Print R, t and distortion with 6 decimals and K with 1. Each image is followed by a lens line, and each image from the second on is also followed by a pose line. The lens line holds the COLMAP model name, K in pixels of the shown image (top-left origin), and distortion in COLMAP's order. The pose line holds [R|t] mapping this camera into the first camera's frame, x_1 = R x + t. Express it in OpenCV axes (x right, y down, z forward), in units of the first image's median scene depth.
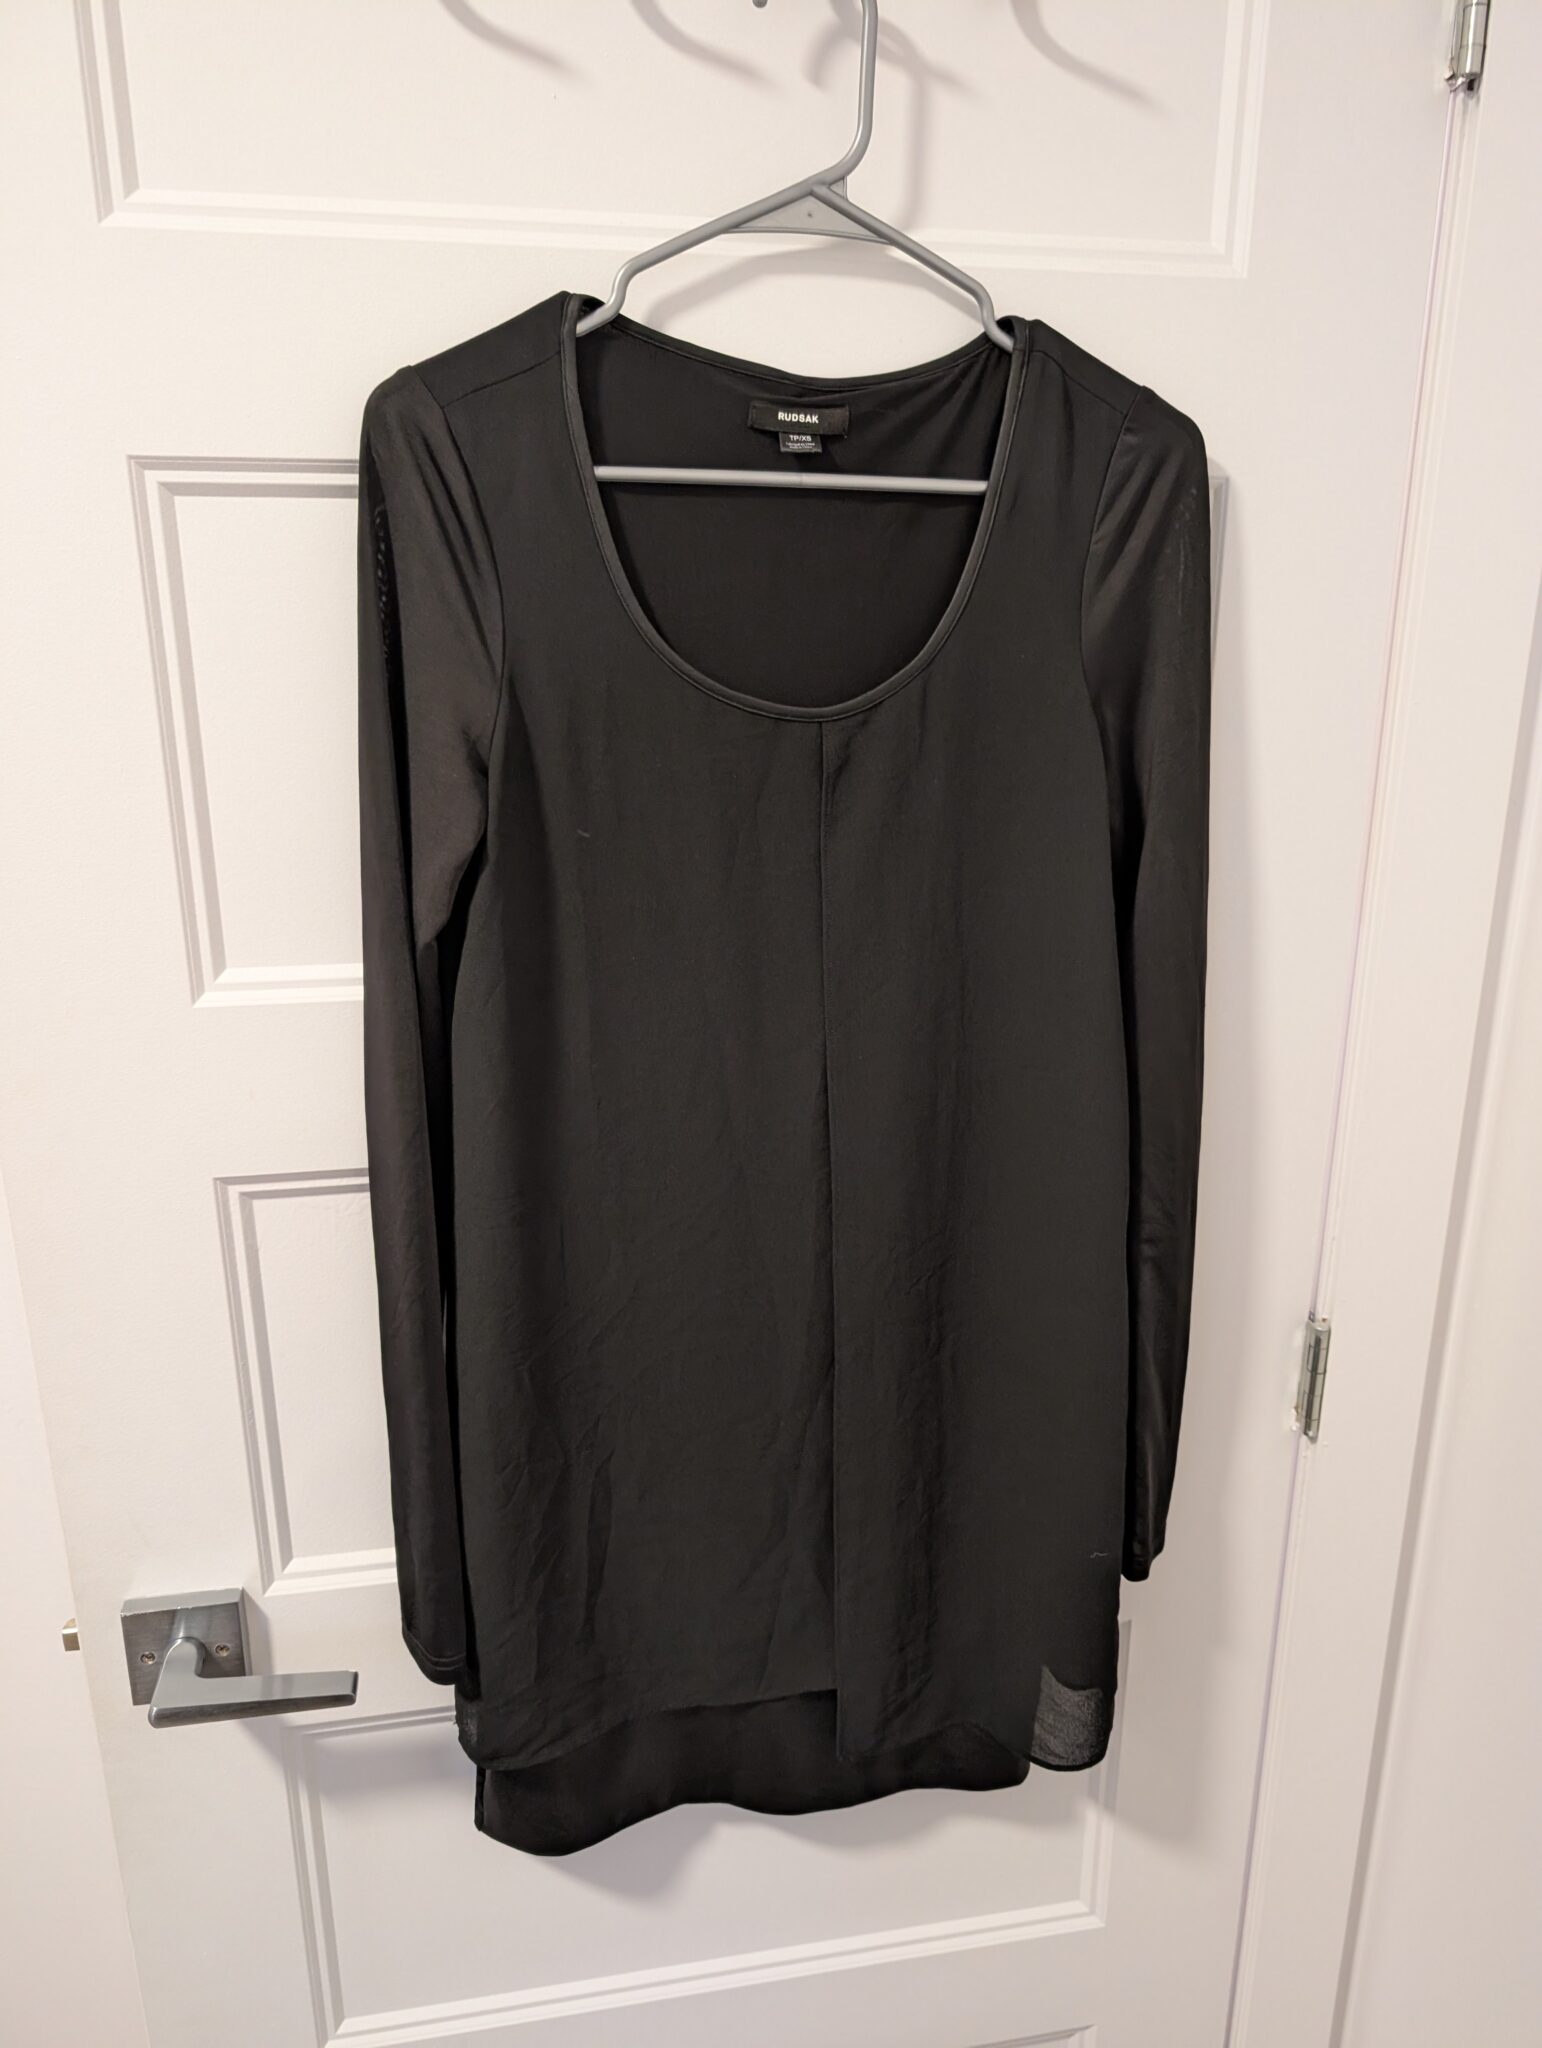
lens RADIAL K [[1447.7, 0, 777.0], [0, 1447.7, 1039.2], [0, 0, 1]] dist [0.002037, -0.001533]
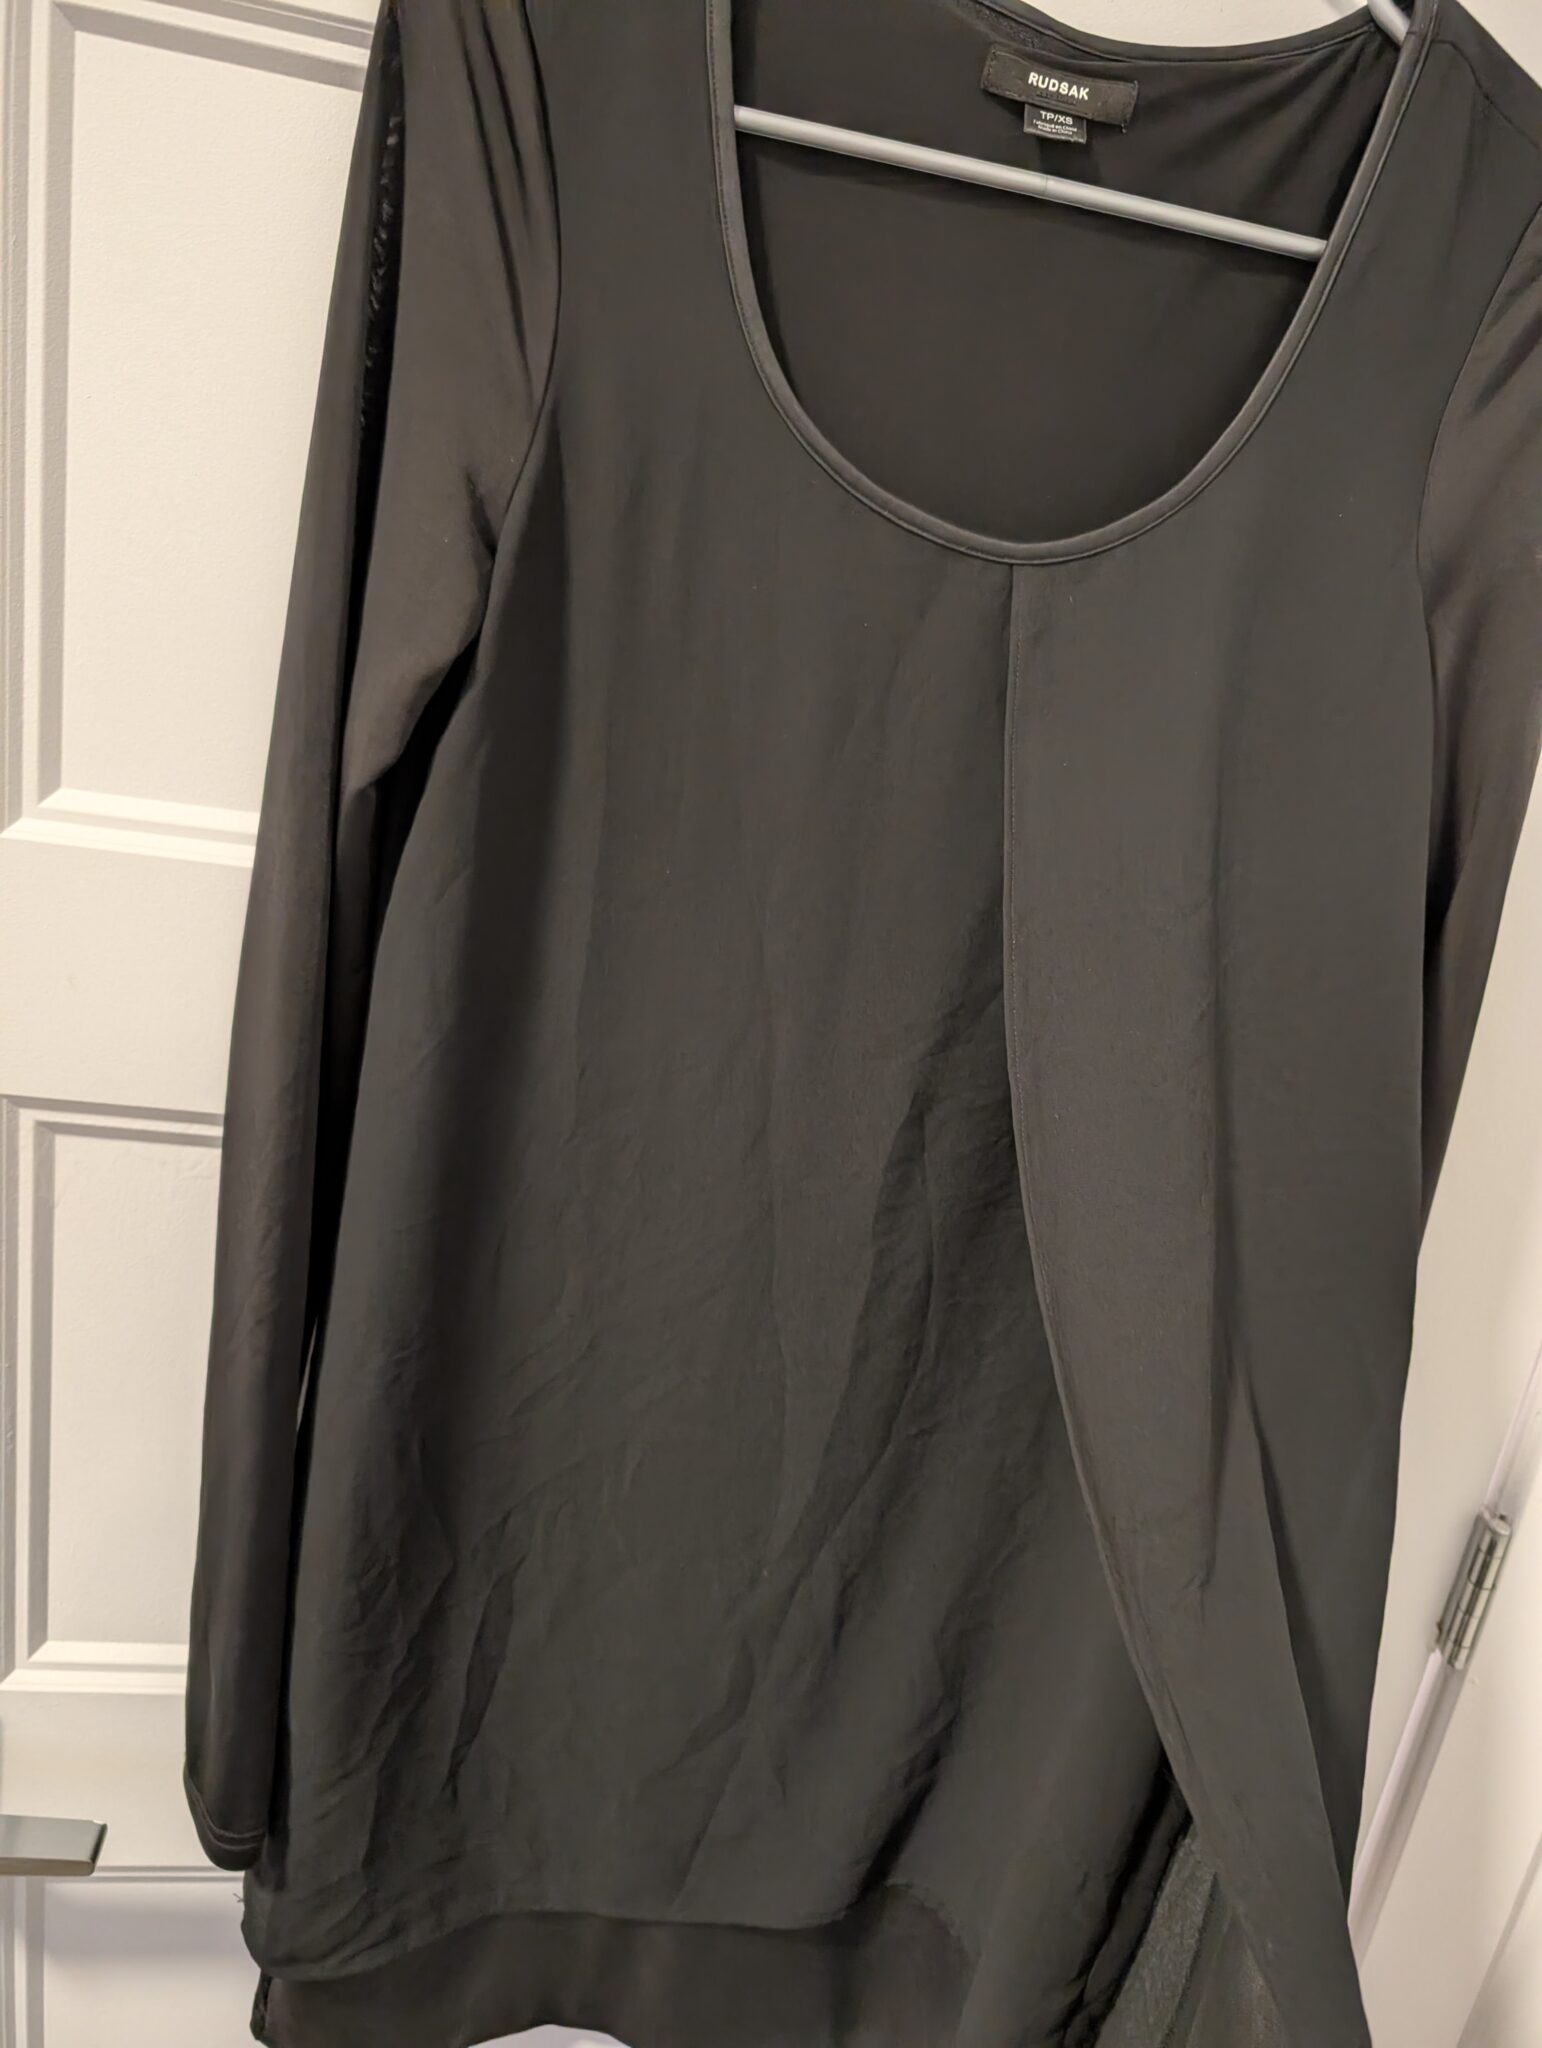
lens RADIAL K [[1450.2, 0, 817.8], [0, 1450.2, 1045.3], [0, 0, 1]] dist [0.008864, -0.009901]
pose [[0.986084, 0.162126, 0.036801, -0.042810], [-0.162528, 0.986670, 0.008175, 0.006084], [-0.034986, -0.014042, 0.999289, 0.321681]]
